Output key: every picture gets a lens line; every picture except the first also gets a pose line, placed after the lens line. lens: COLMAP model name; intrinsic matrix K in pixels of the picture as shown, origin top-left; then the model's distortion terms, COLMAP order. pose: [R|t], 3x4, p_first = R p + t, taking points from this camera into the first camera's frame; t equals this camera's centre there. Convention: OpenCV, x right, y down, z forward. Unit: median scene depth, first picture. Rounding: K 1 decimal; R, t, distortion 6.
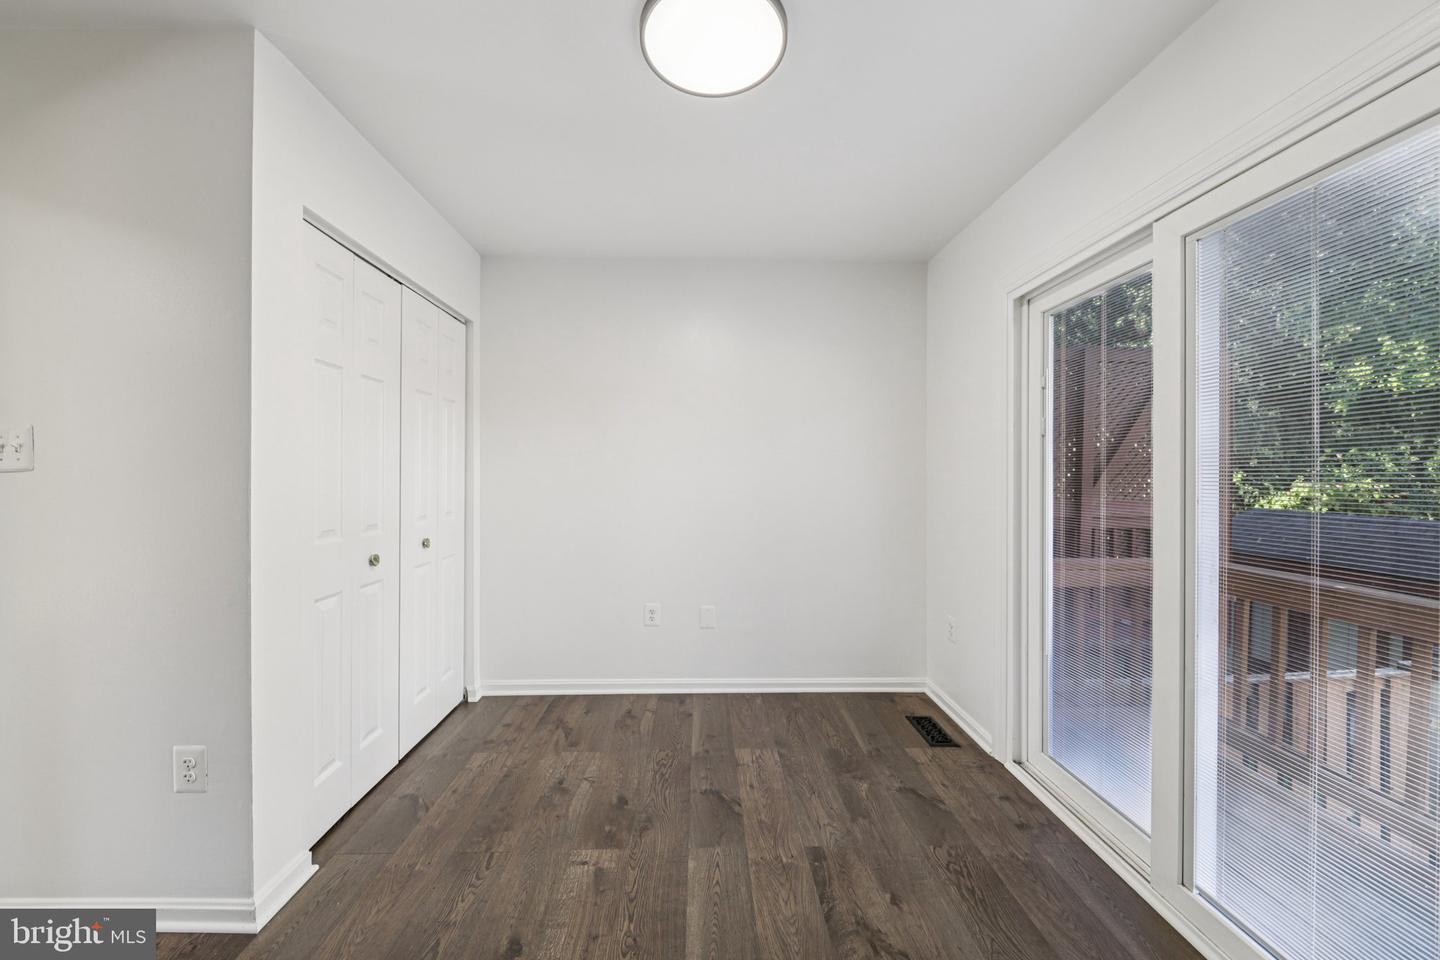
lens RADIAL K [[543.6, 0, 715.5], [0, 543.6, 473.9], [0, 0, 1]] dist [0.001268, -0.003210]
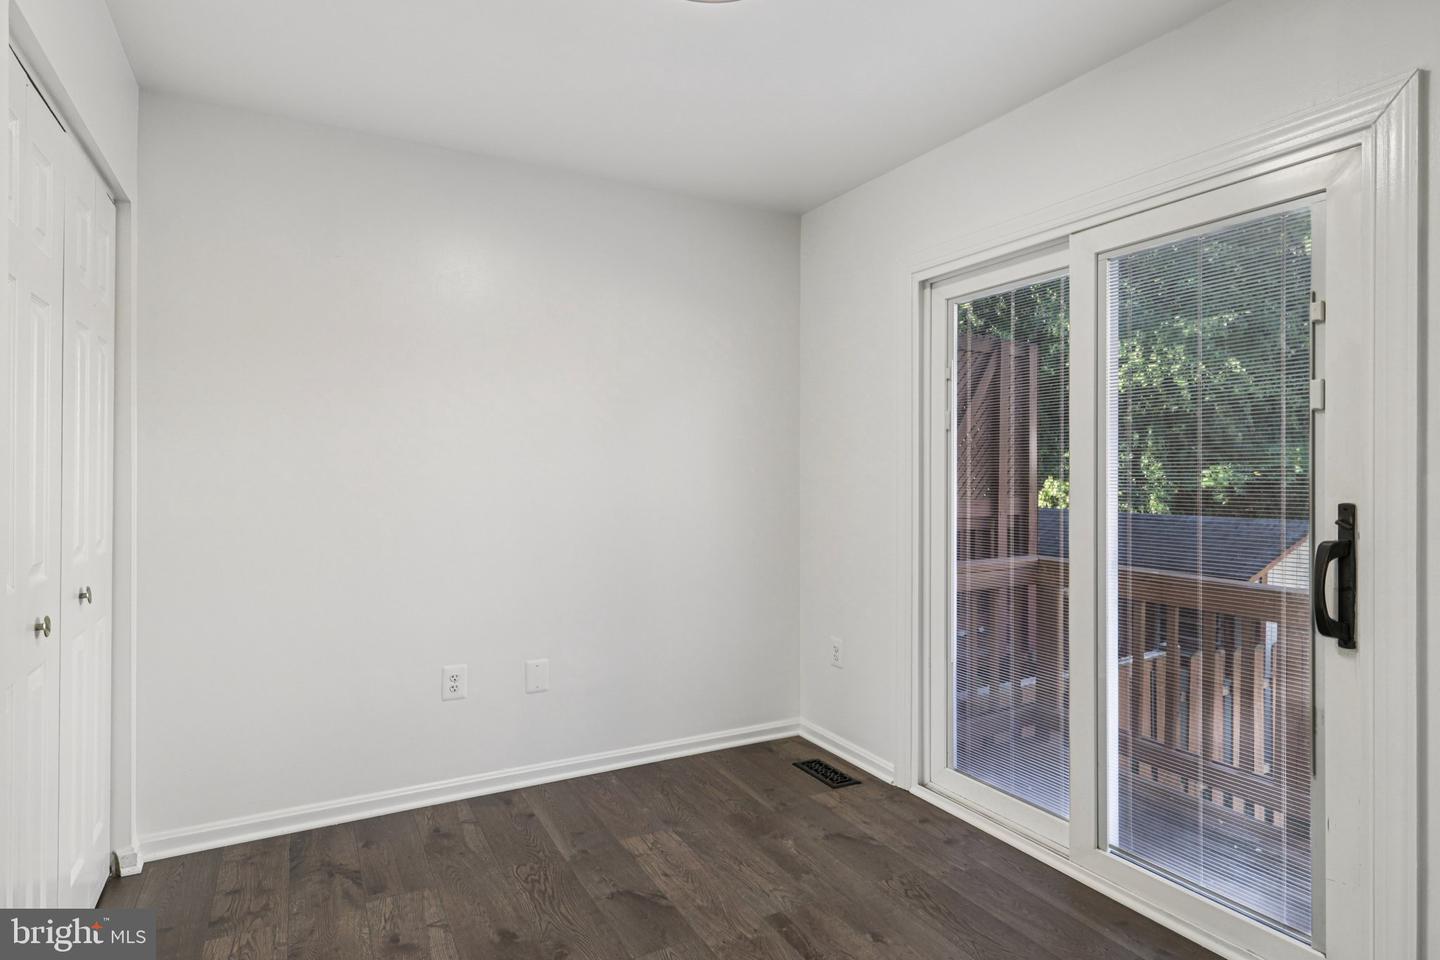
lens RADIAL K [[807.4, 0, 752.5], [0, 807.4, 478.6], [0, 0, 1]] dist [0.011162, -0.003201]
pose [[0.880299, -0.006006, 0.474382, -0.355365], [0.002258, 0.999962, 0.008469, -0.001468], [-0.474415, -0.006384, 0.880278, -0.071029]]
